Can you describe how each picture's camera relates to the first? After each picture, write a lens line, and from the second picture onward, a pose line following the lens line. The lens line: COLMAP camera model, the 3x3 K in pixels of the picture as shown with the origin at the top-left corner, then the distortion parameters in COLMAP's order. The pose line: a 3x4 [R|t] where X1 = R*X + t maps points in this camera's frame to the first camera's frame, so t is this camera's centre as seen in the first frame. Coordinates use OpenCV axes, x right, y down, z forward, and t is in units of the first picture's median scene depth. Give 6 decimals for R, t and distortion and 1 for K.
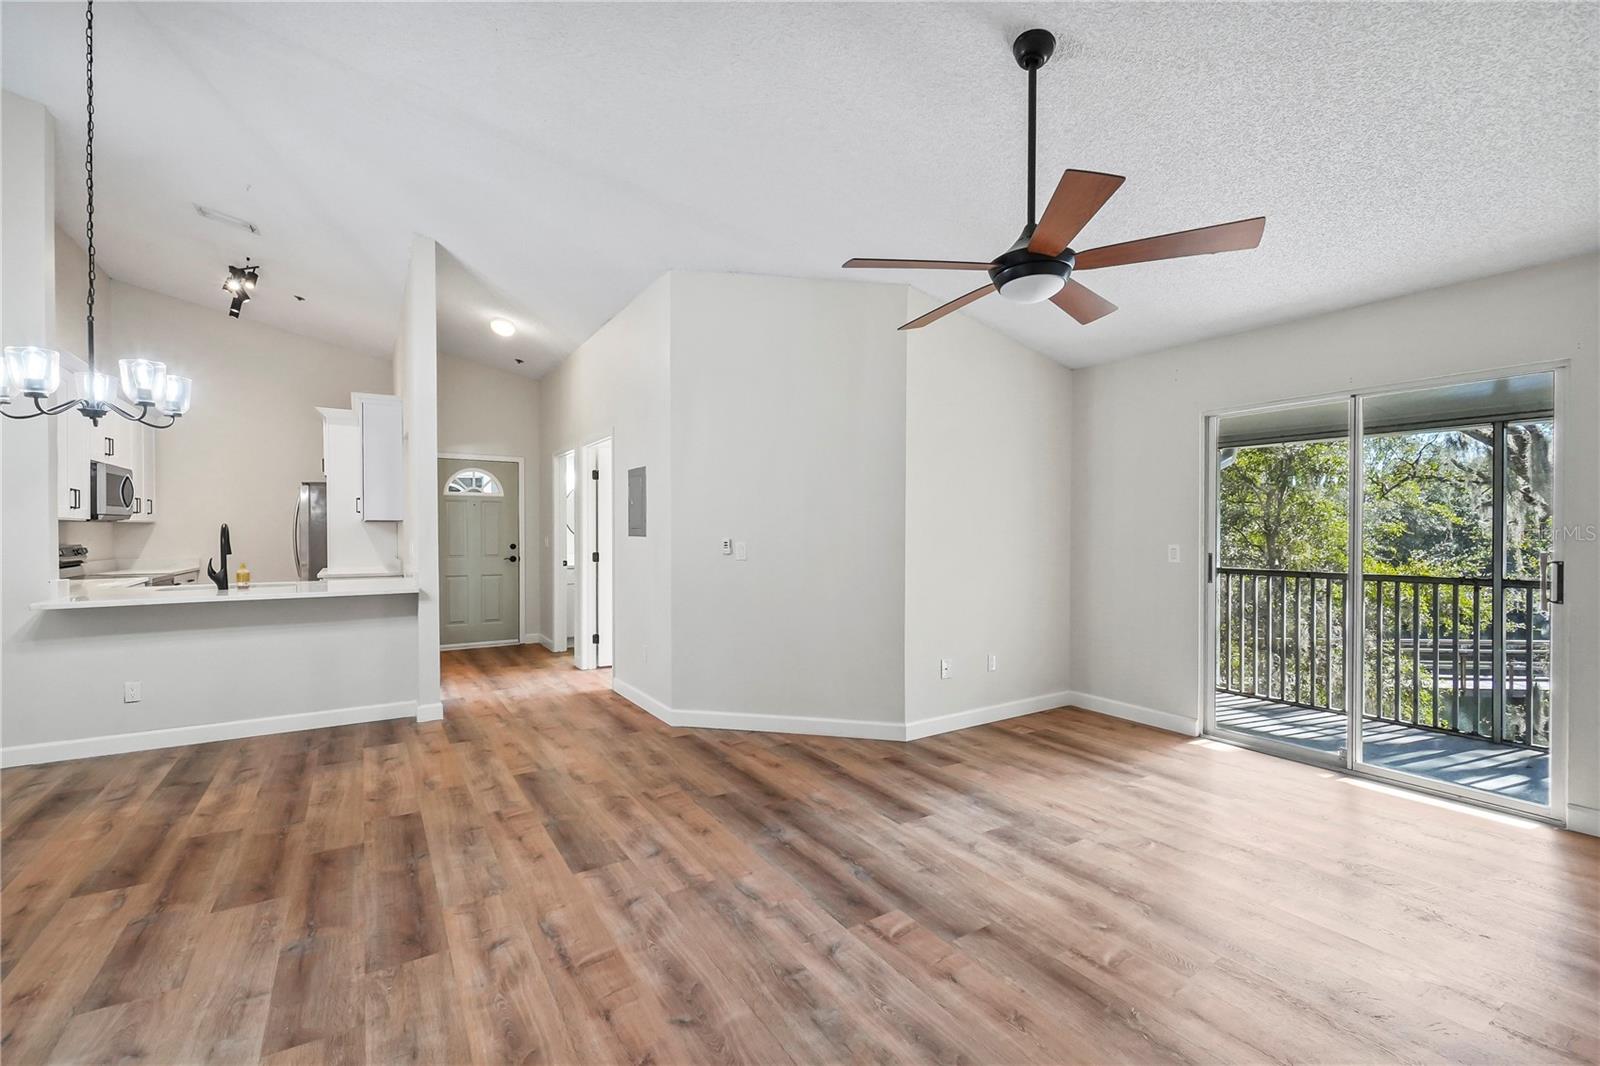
lens RADIAL K [[669.8, 0, 800.0], [0, 669.8, 533.0], [0, 0, 1]] dist [0.014337, -0.004350]
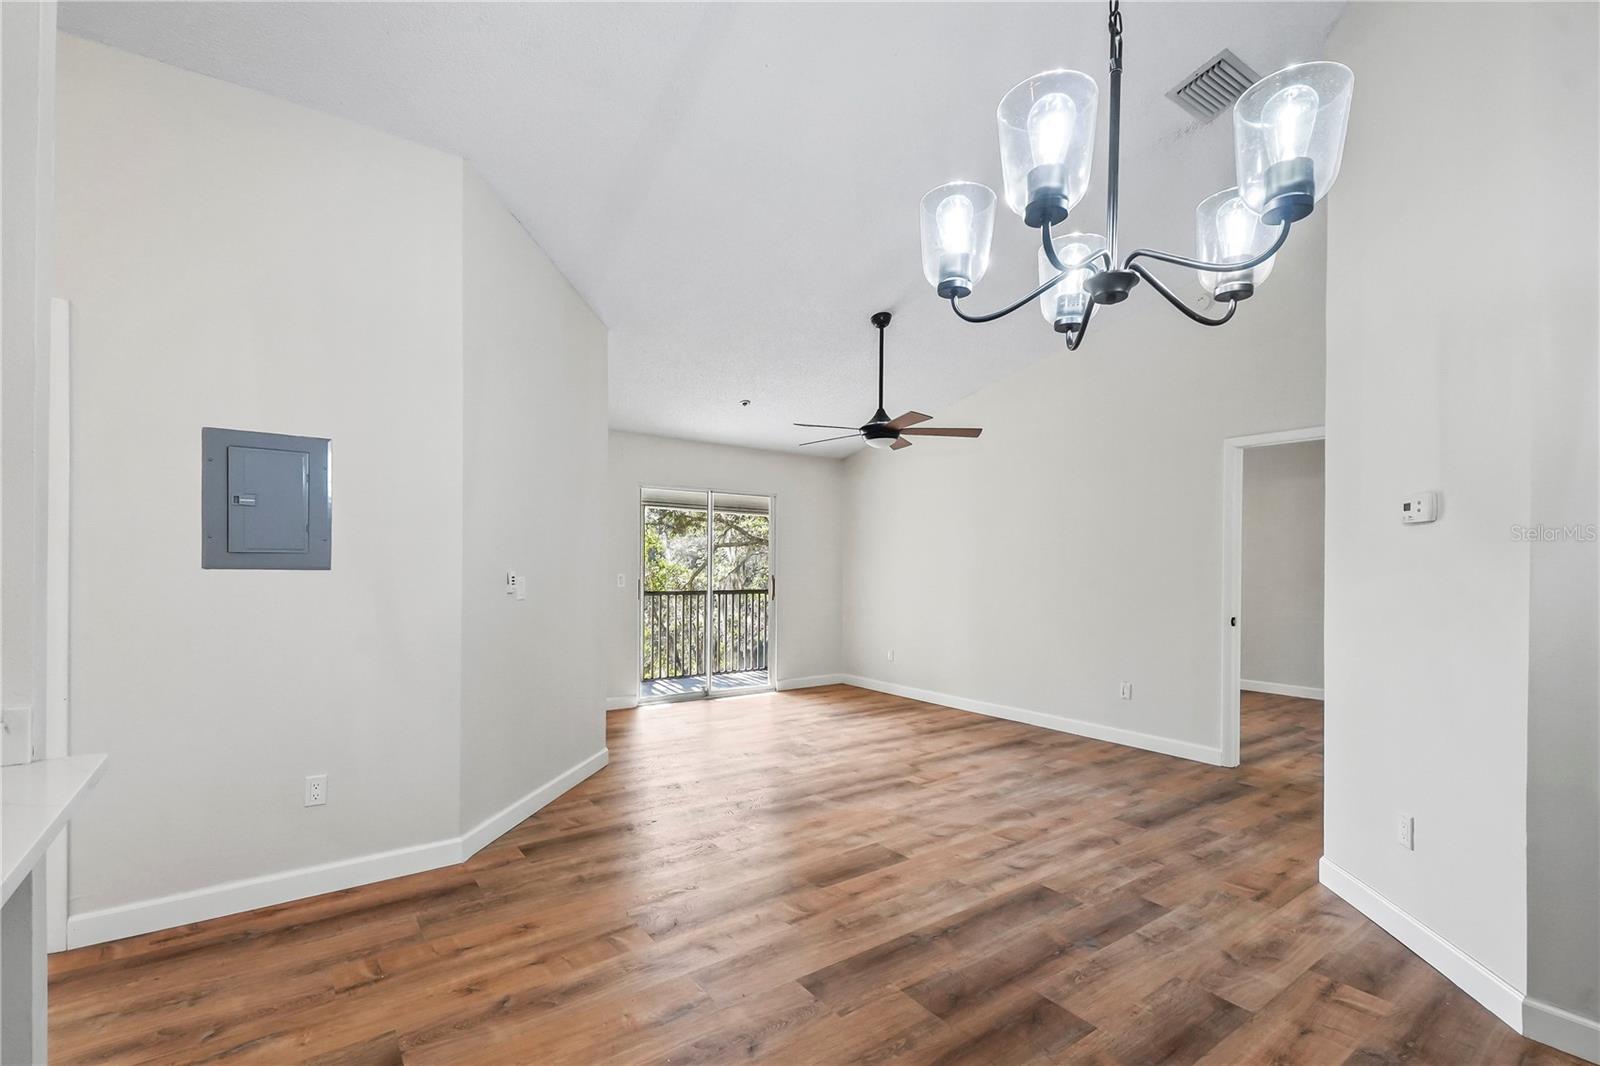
lens RADIAL K [[697.4, 0, 767.2], [0, 697.4, 581.3], [0, 0, 1]] dist [0.010856, -0.000005]
pose [[-0.026735, -0.019816, 0.999446, -1.264784], [-0.006646, 0.999785, 0.019645, 0.002782], [-0.999620, -0.006117, -0.026861, 1.060134]]
